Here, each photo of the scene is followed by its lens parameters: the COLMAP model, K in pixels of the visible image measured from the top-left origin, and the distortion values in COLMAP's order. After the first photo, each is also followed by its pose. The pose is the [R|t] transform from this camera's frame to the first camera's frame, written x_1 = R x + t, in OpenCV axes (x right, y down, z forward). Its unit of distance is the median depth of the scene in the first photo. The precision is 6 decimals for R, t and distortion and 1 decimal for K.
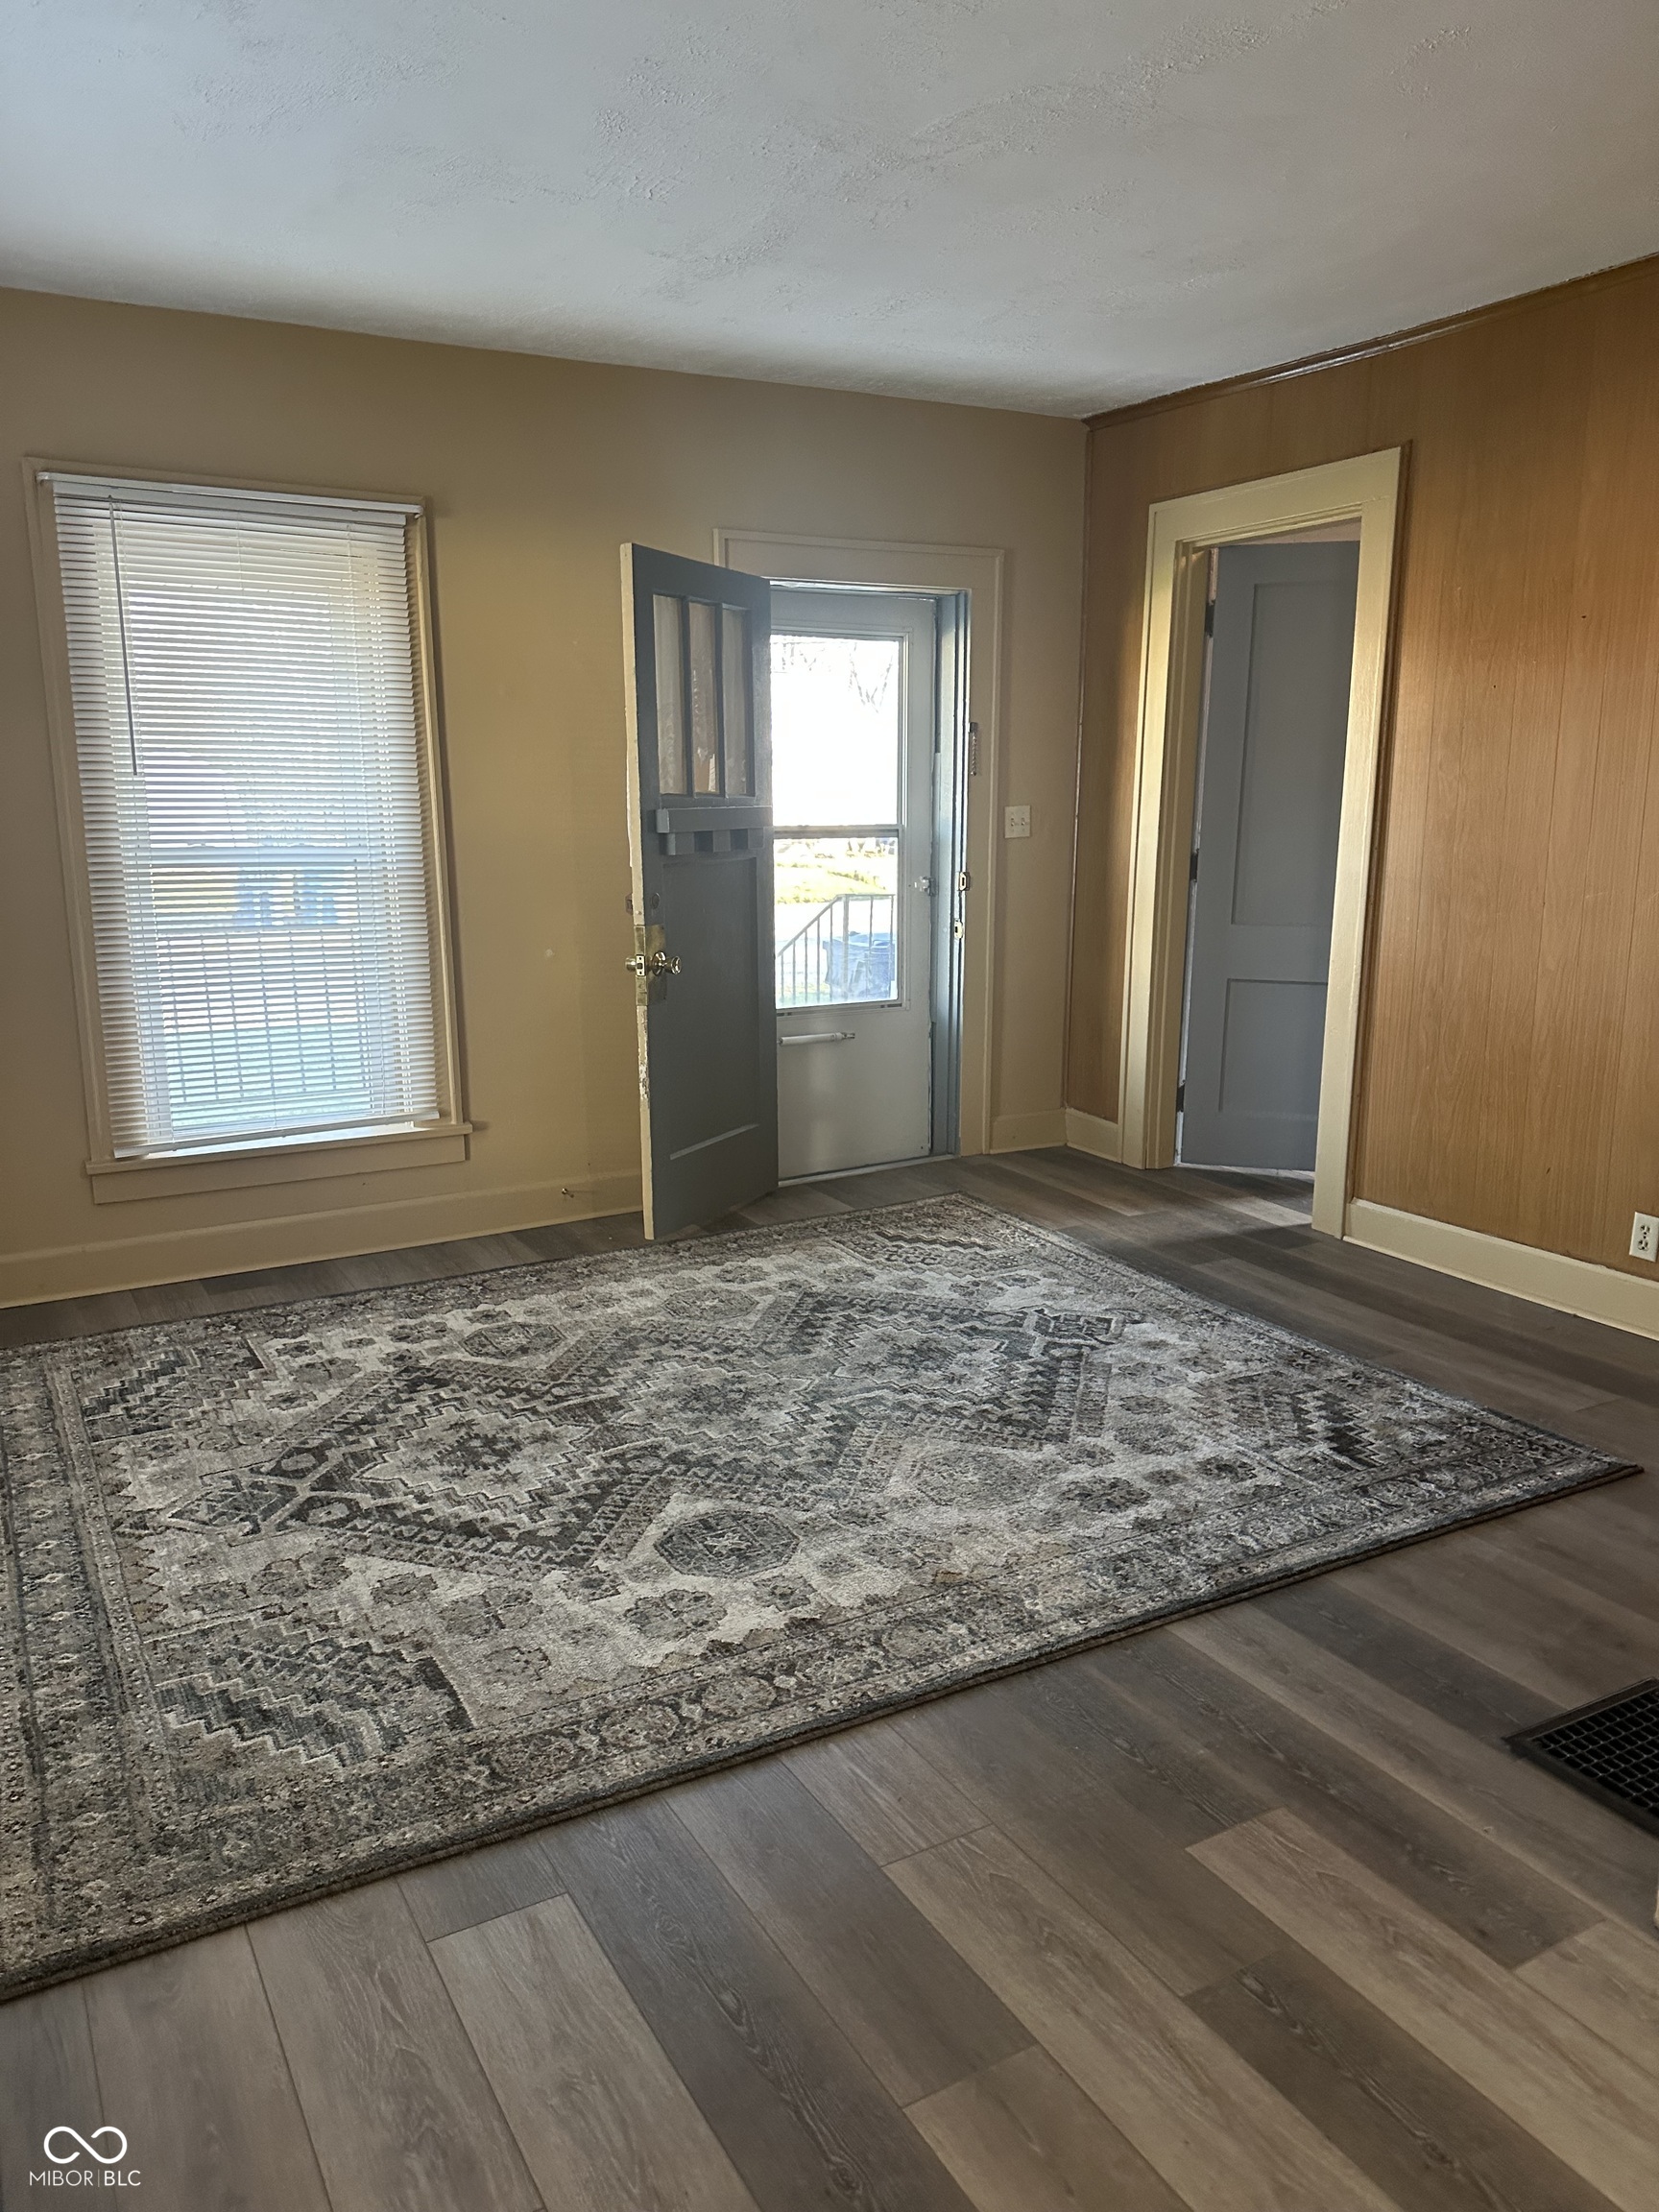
lens RADIAL K [[1540.3, 0, 827.3], [0, 1540.3, 1110.8], [0, 0, 1]] dist [0.026929, -0.009978]
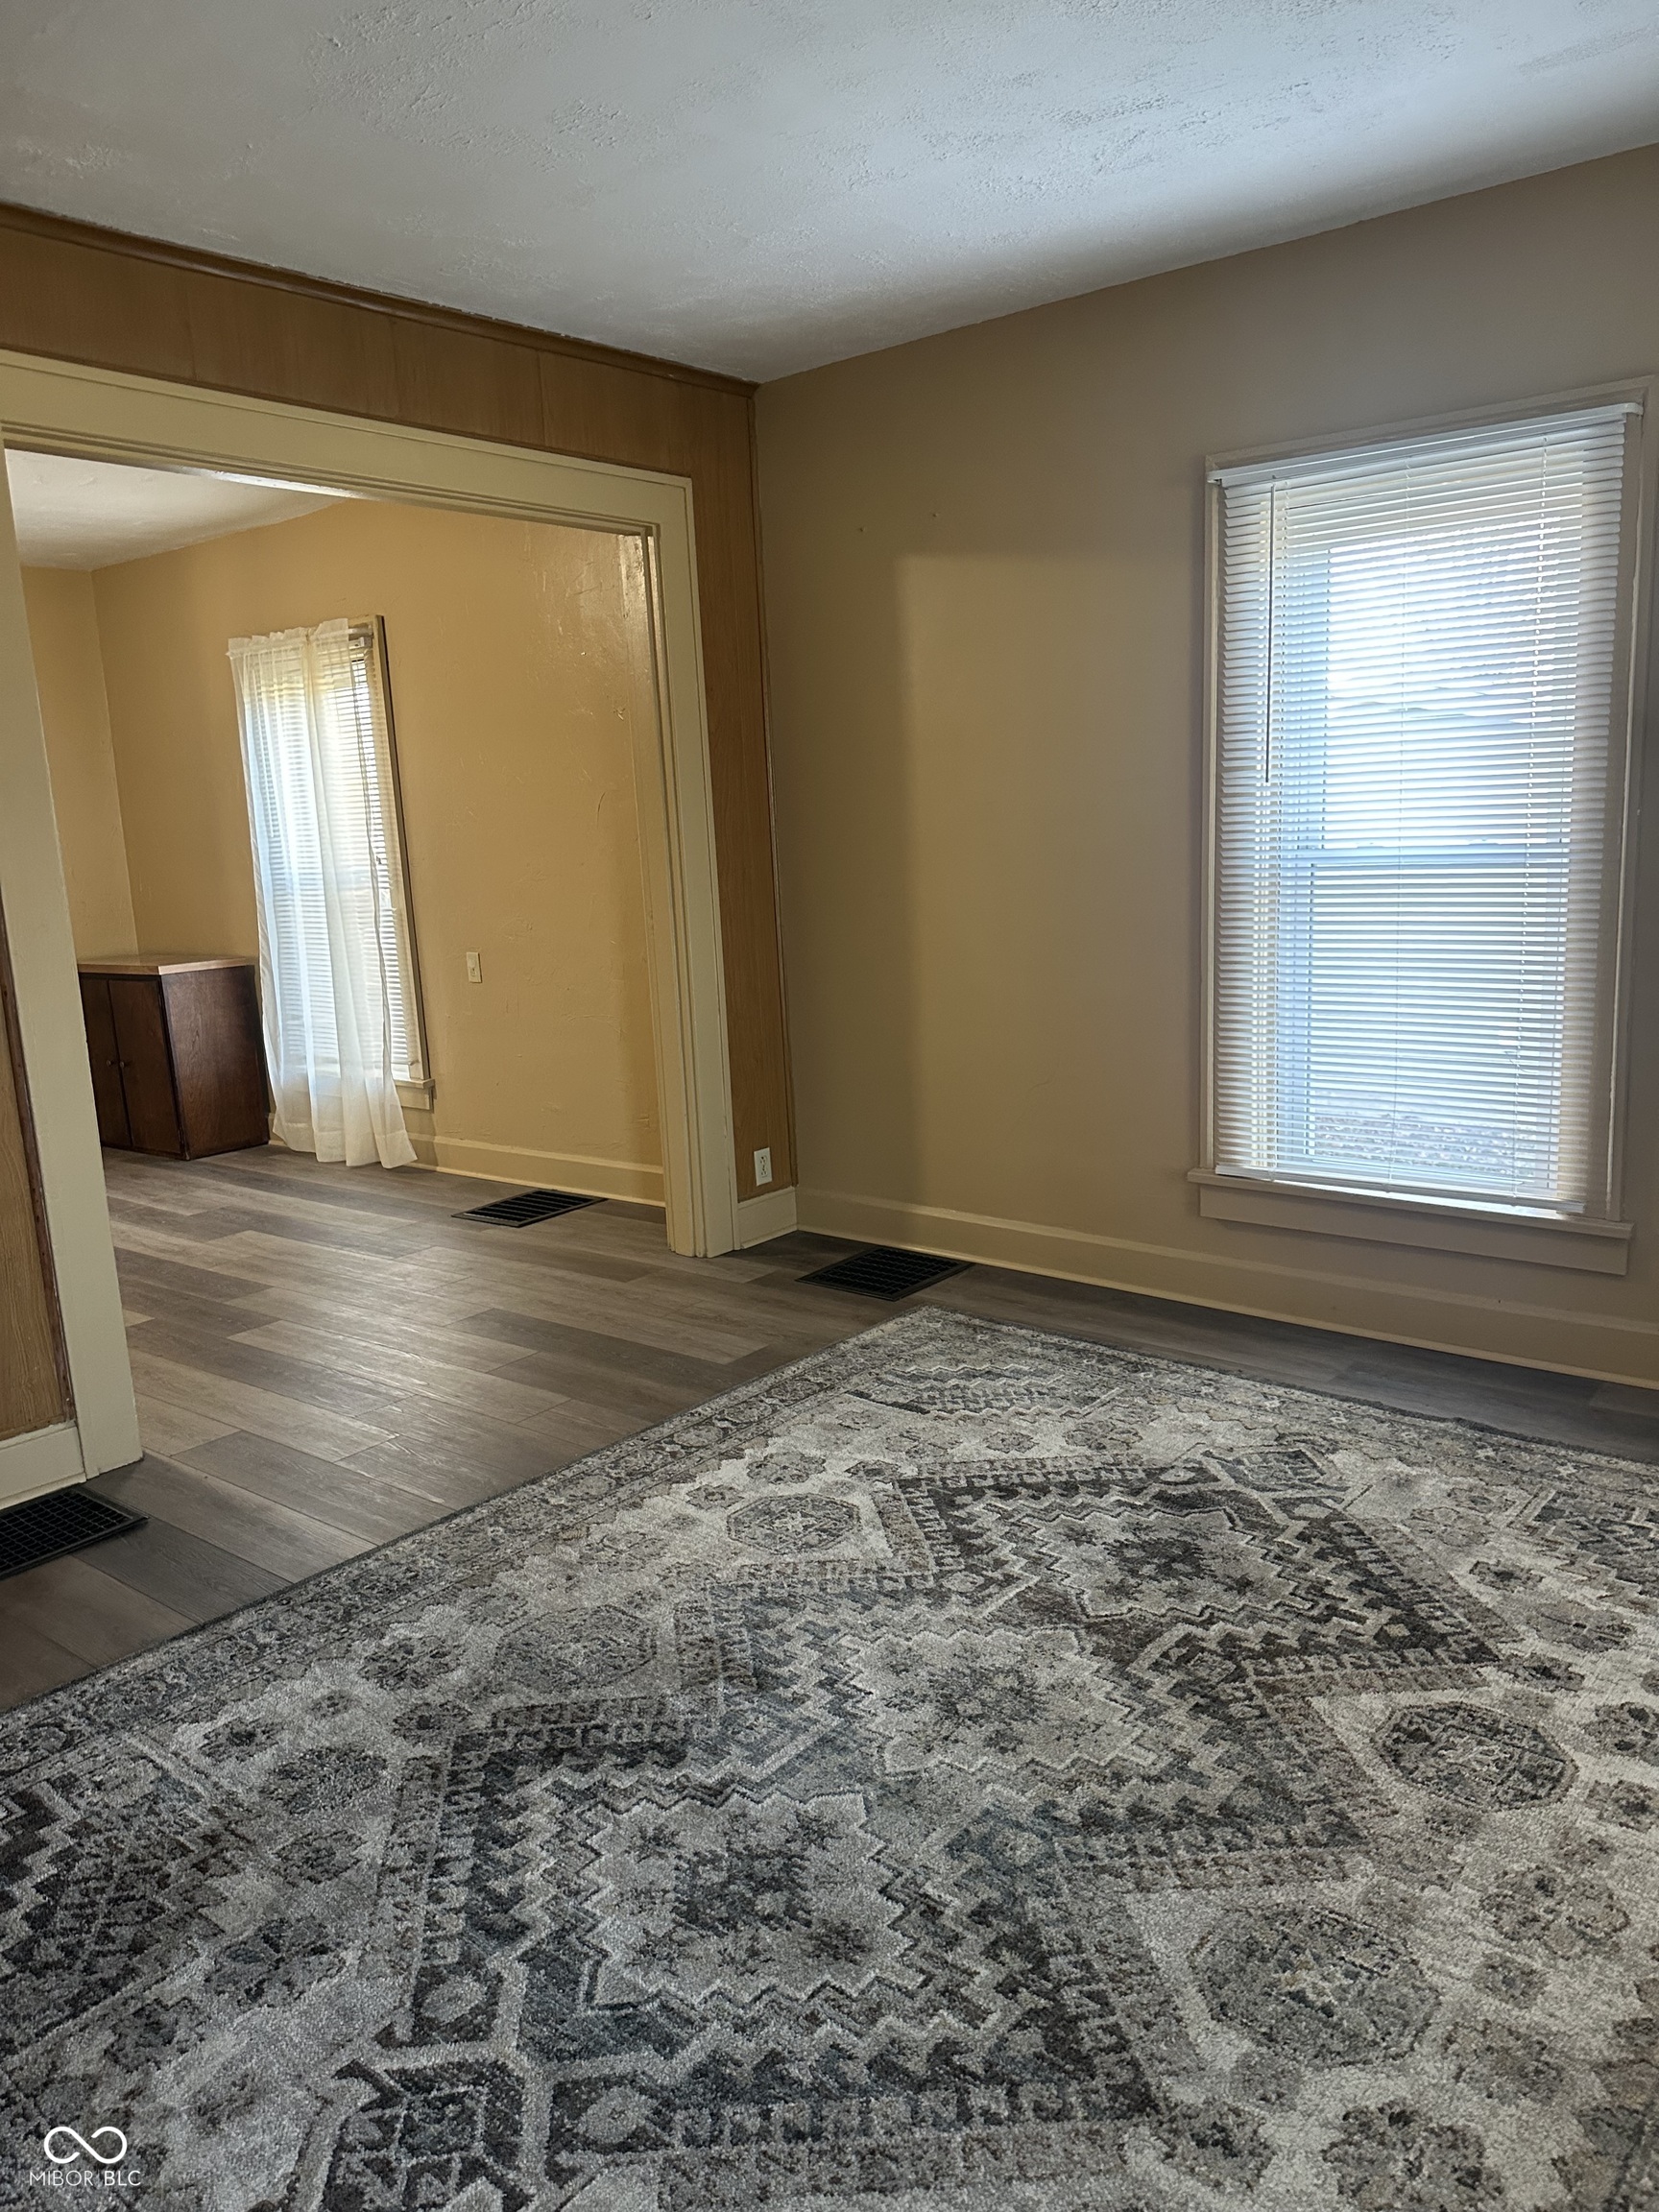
lens RADIAL K [[1540.3, 0, 827.5], [0, 1540.3, 1105.5], [0, 0, 1]] dist [0.026929, -0.009978]
pose [[-0.934479, 0.103410, -0.340670, 0.204580], [-0.024366, 0.936066, 0.350980, -0.298889], [0.355185, 0.336284, -0.872214, 1.545936]]
